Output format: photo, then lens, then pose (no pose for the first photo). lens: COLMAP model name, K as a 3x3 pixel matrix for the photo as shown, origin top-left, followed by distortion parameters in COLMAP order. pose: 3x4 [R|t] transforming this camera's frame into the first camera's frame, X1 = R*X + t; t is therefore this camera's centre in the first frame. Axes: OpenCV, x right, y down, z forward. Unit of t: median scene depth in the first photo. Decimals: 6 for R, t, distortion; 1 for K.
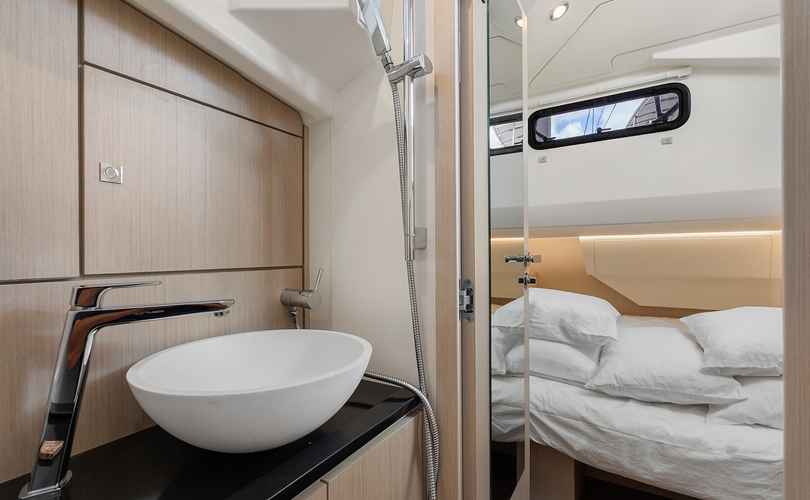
lens RADIAL K [[365.3, 0, 408.7], [0, 365.3, 252.2], [0, 0, 1]] dist [-0.003026, 0.000164]
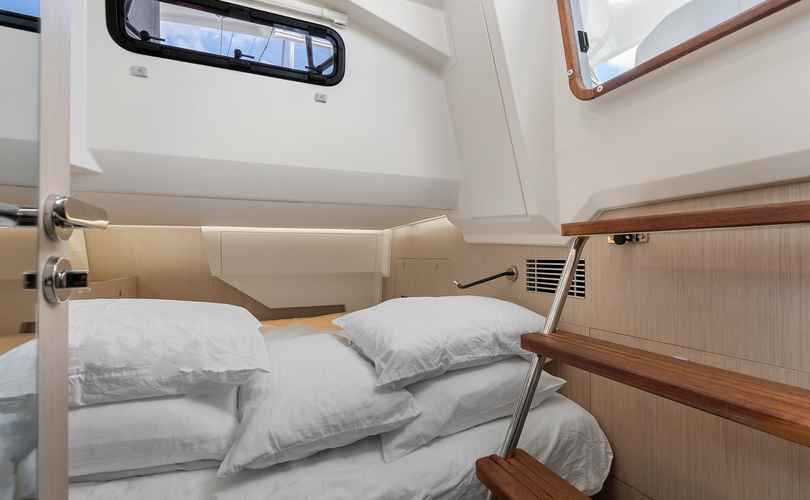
lens RADIAL K [[365.3, 0, 409.8], [0, 365.3, 255.4], [0, 0, 1]] dist [-0.003026, 0.000164]
pose [[0.572861, 0.007839, 0.819615, 0.209473], [-0.003942, 0.999969, -0.006809, 0.049687], [-0.819643, 0.000669, 0.572875, 0.475077]]
